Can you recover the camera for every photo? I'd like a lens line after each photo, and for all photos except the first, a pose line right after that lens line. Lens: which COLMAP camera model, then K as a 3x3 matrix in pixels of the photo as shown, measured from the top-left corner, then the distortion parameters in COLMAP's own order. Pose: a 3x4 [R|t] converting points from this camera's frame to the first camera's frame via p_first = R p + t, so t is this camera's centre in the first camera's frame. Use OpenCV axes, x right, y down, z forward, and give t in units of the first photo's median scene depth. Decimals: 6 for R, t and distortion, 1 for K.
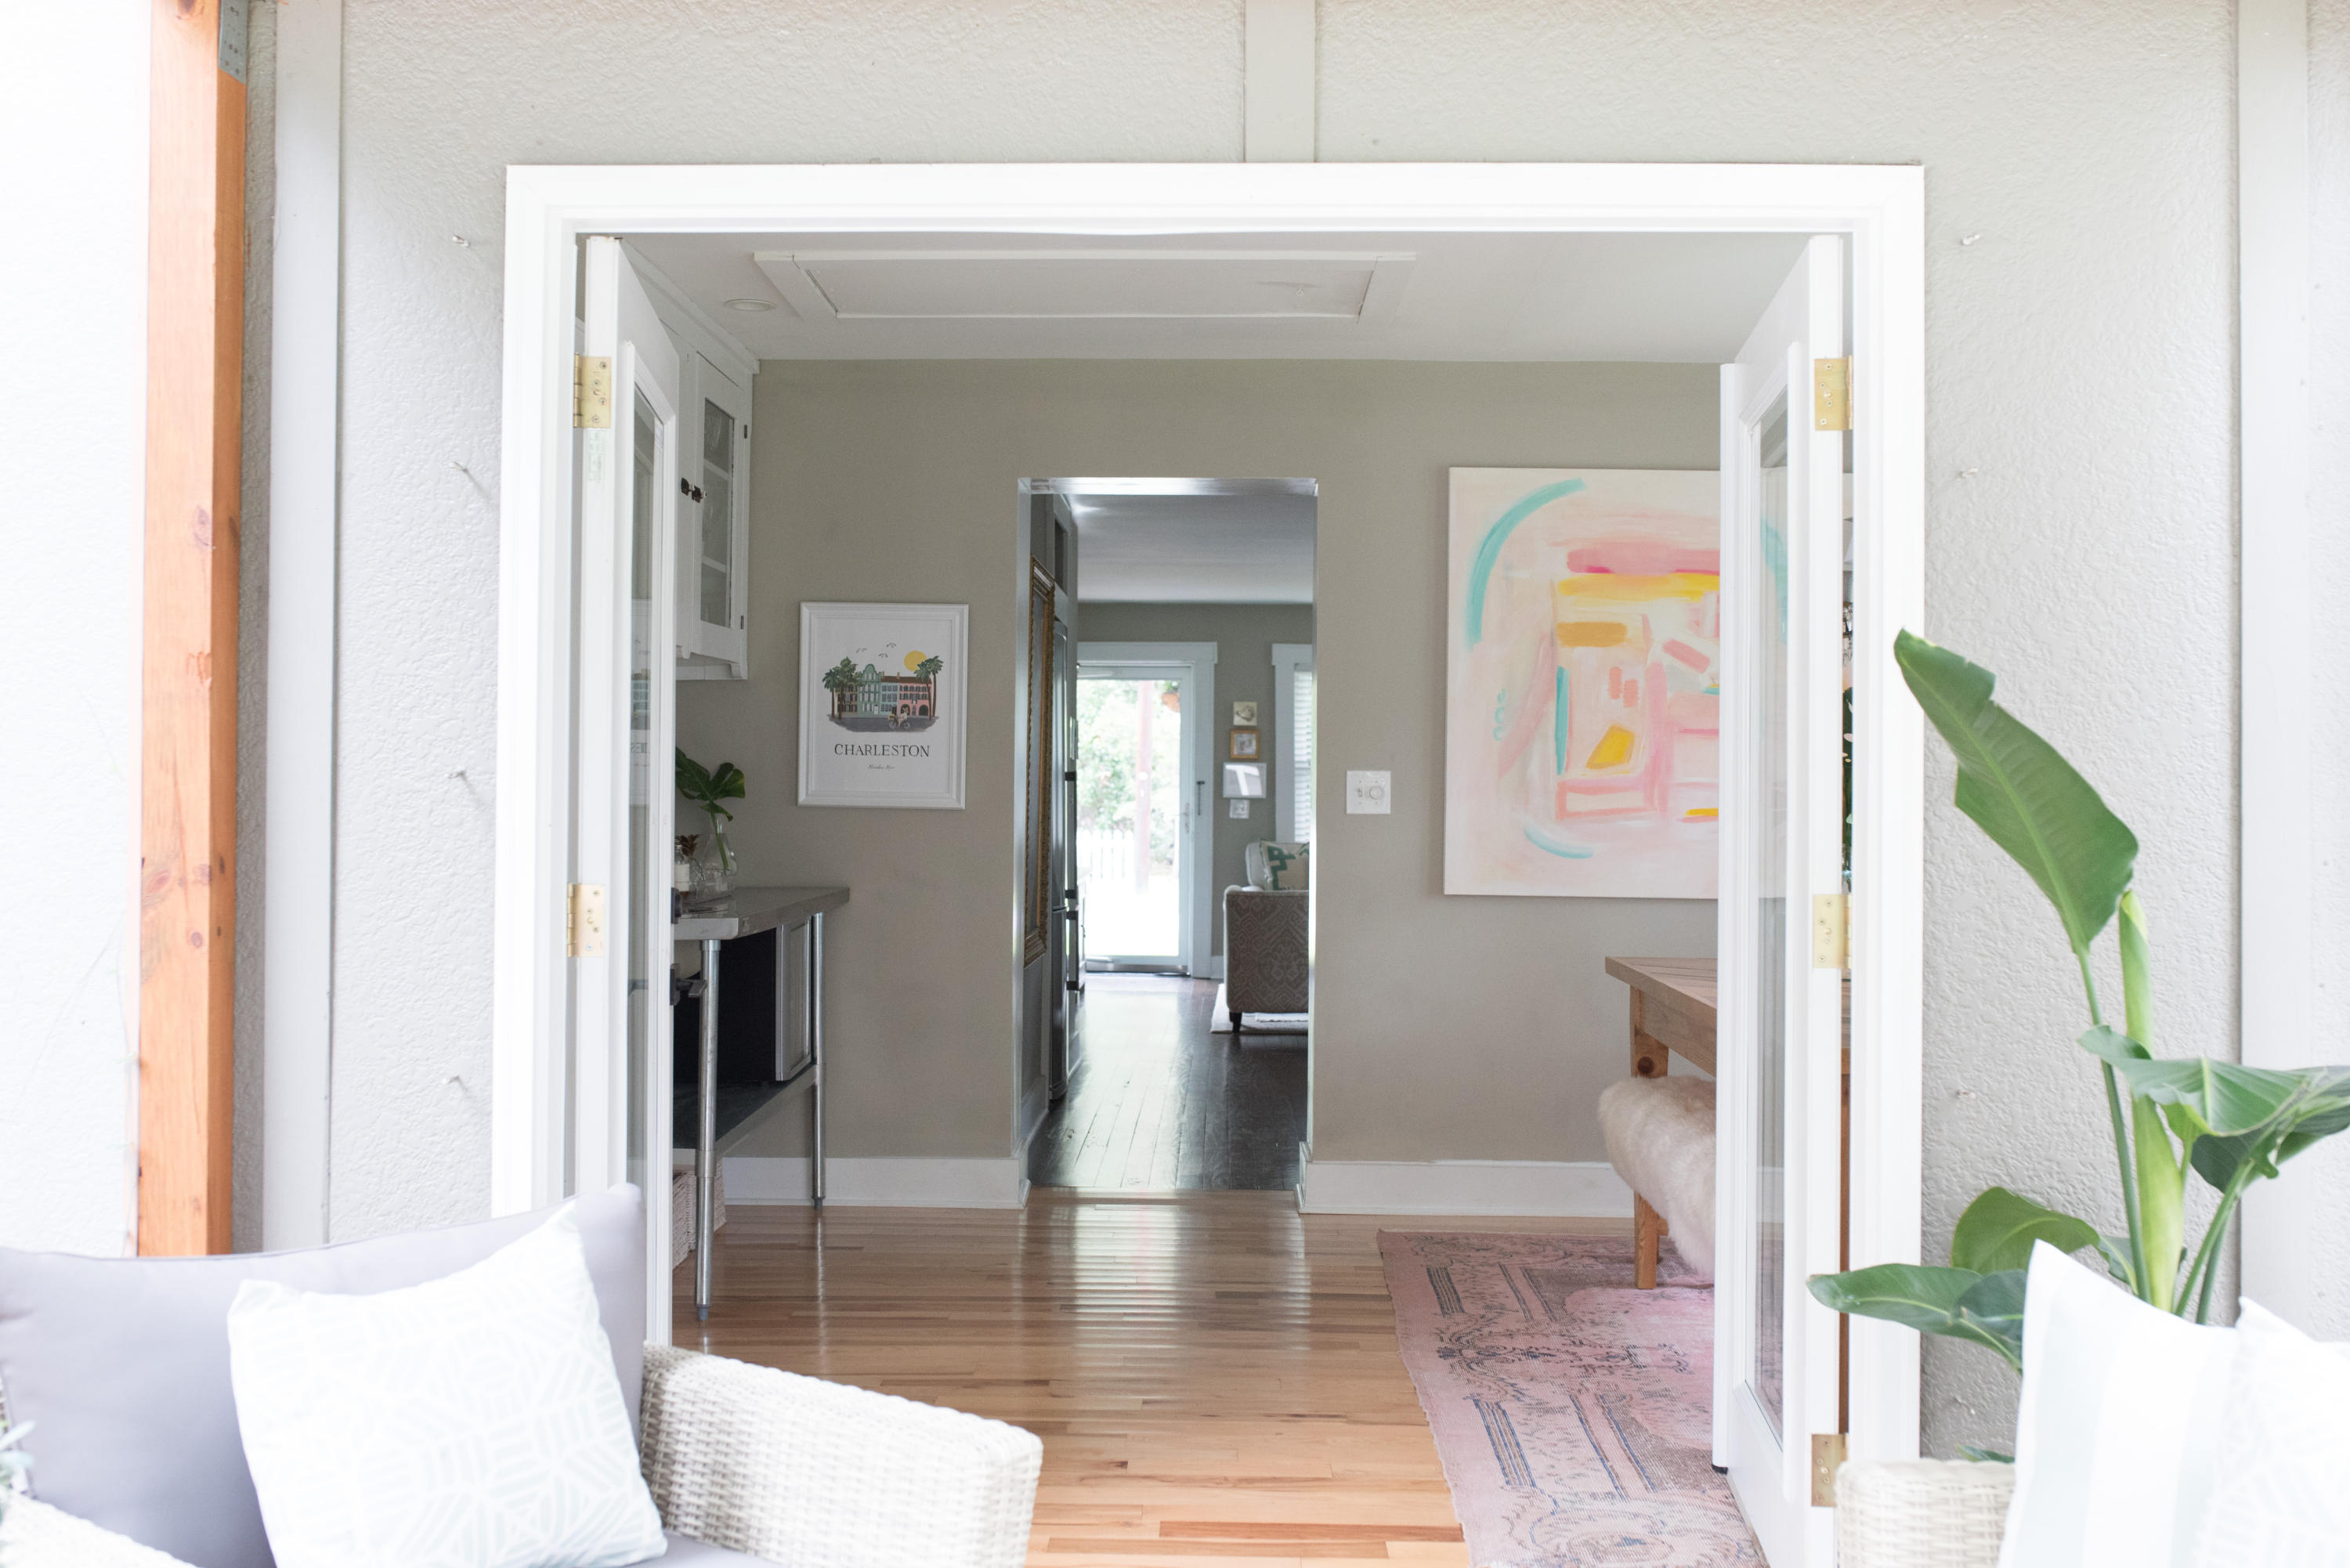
lens RADIAL K [[2215.1, 0, 1175.0], [0, 2215.1, 784.0], [0, 0, 1]] dist [-0.072592, 0.084268]
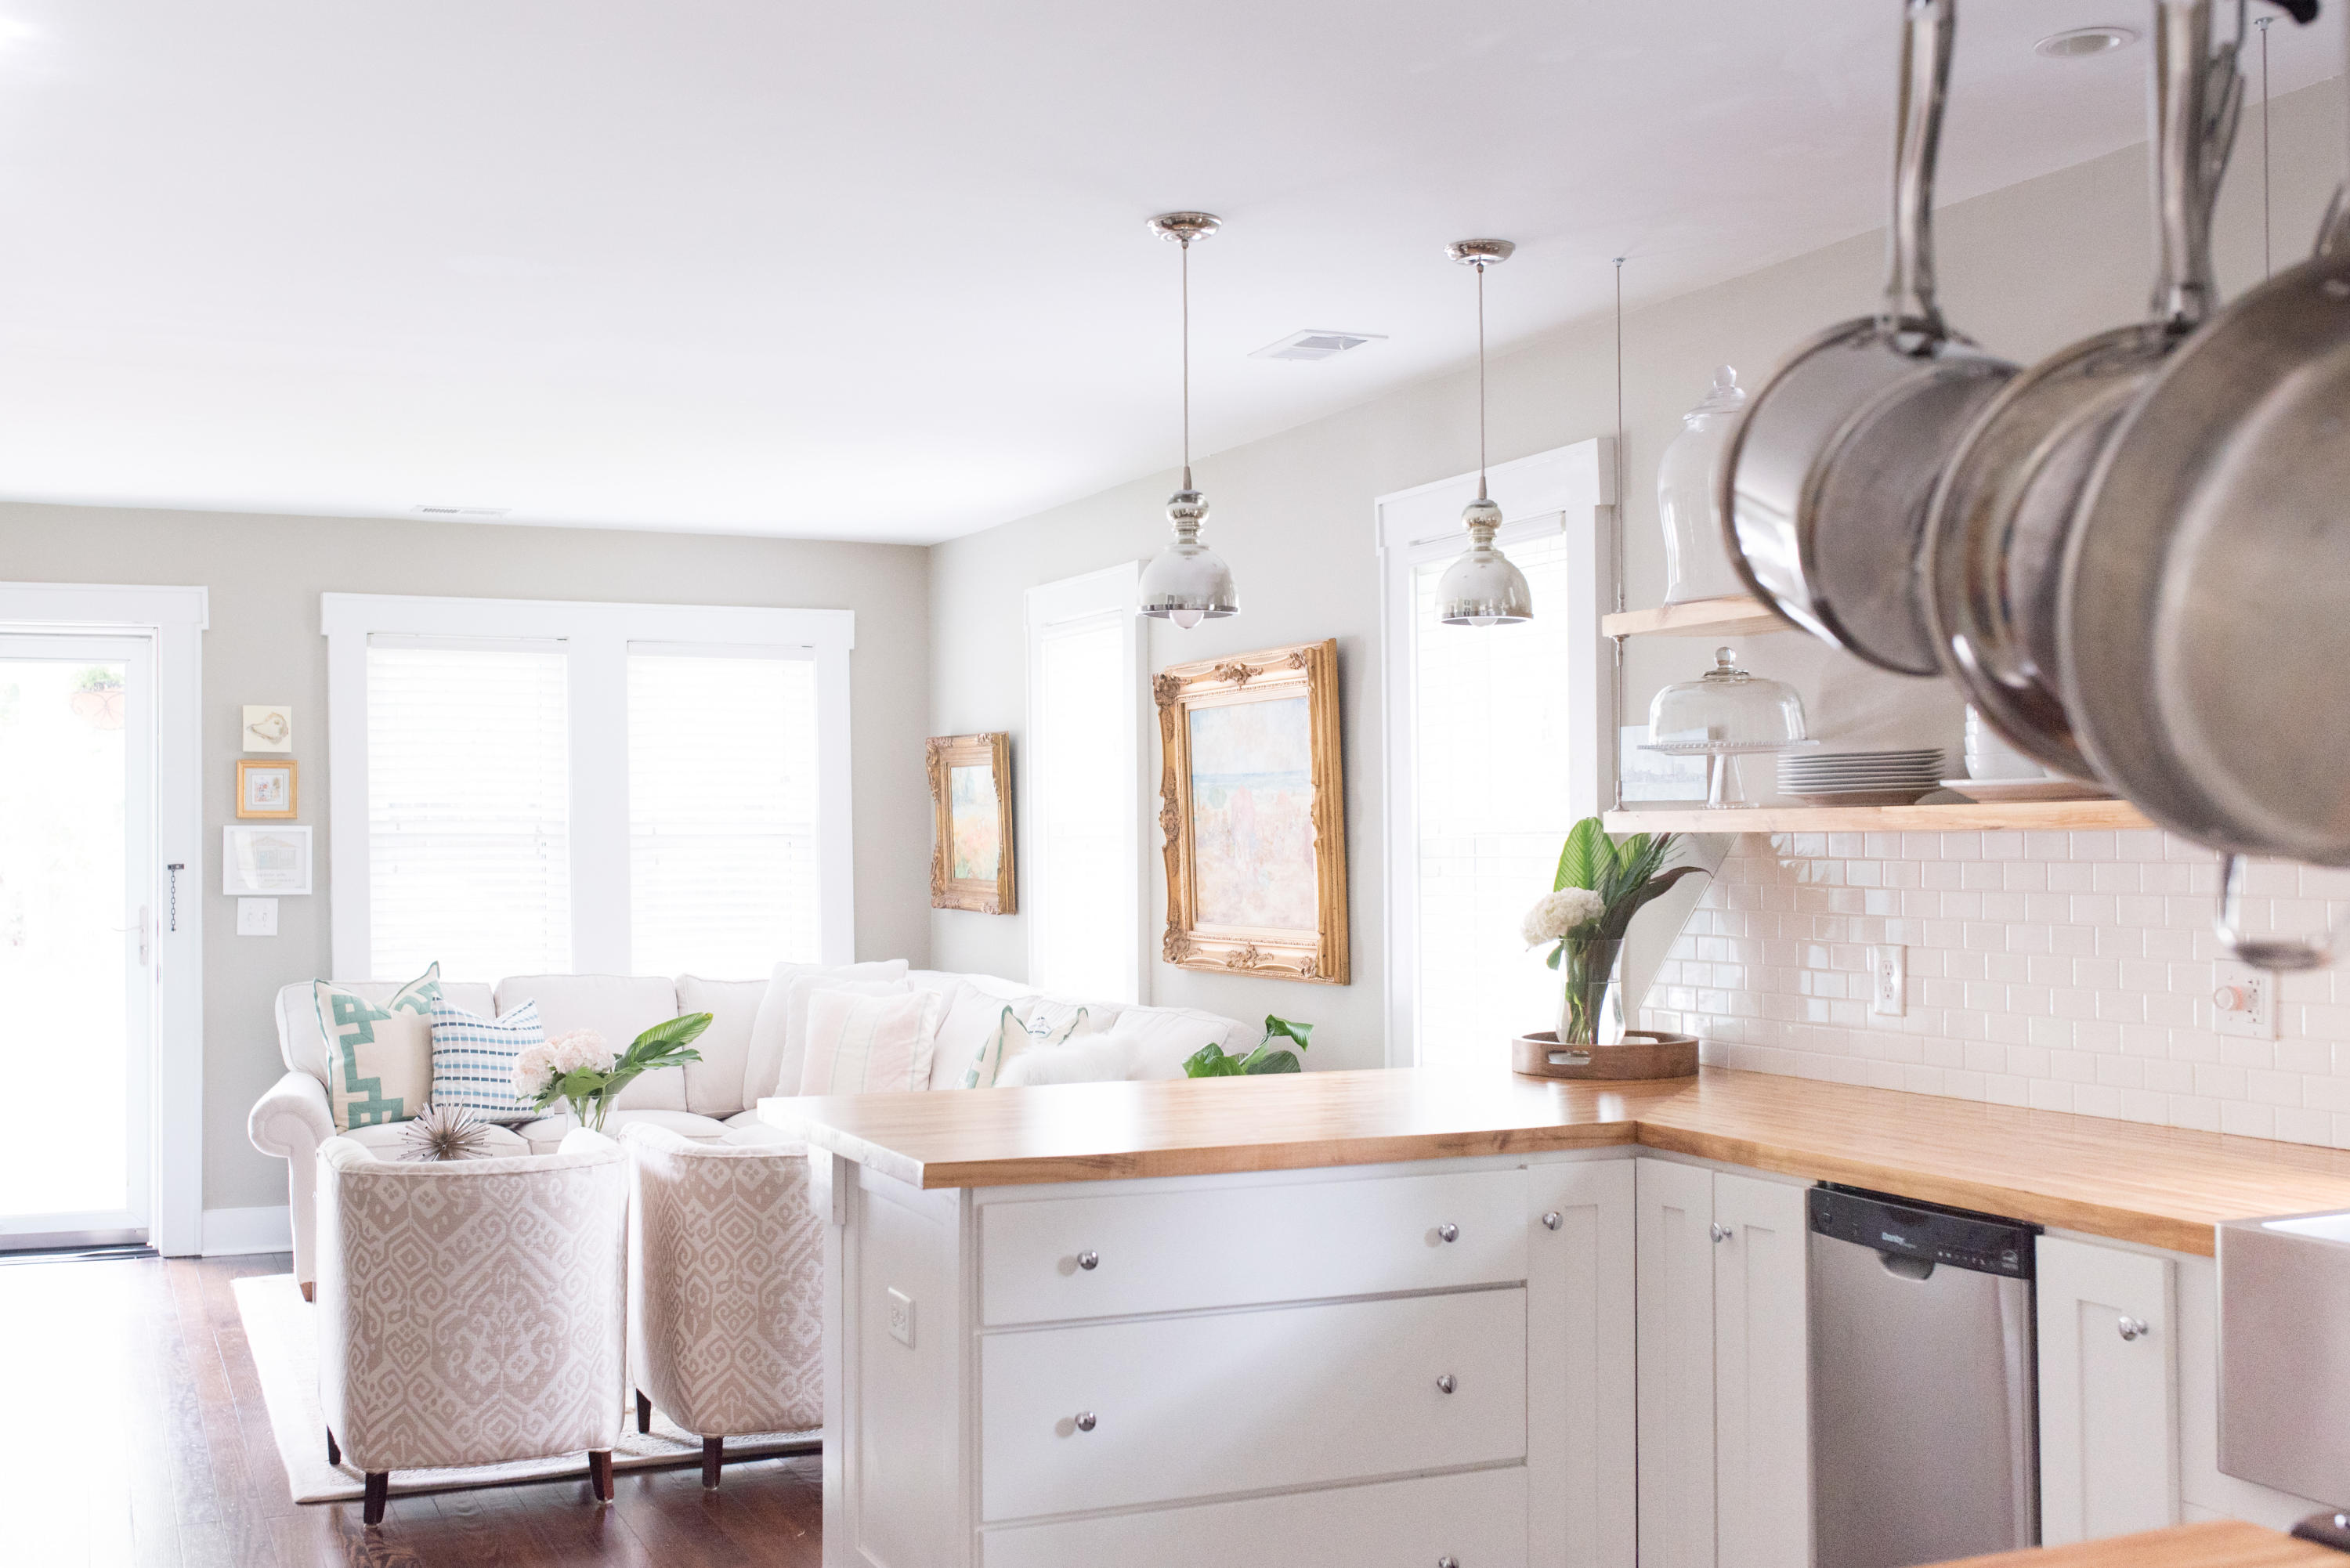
lens RADIAL K [[2464.6, 0, 1175.0], [0, 2464.6, 784.0], [0, 0, 1]] dist [-0.051343, 0.006967]
pose [[0.899560, -0.002454, 0.436790, -0.025380], [0.007957, 0.999910, -0.010771, -0.010827], [-0.436724, 0.013165, 0.899499, 0.388357]]
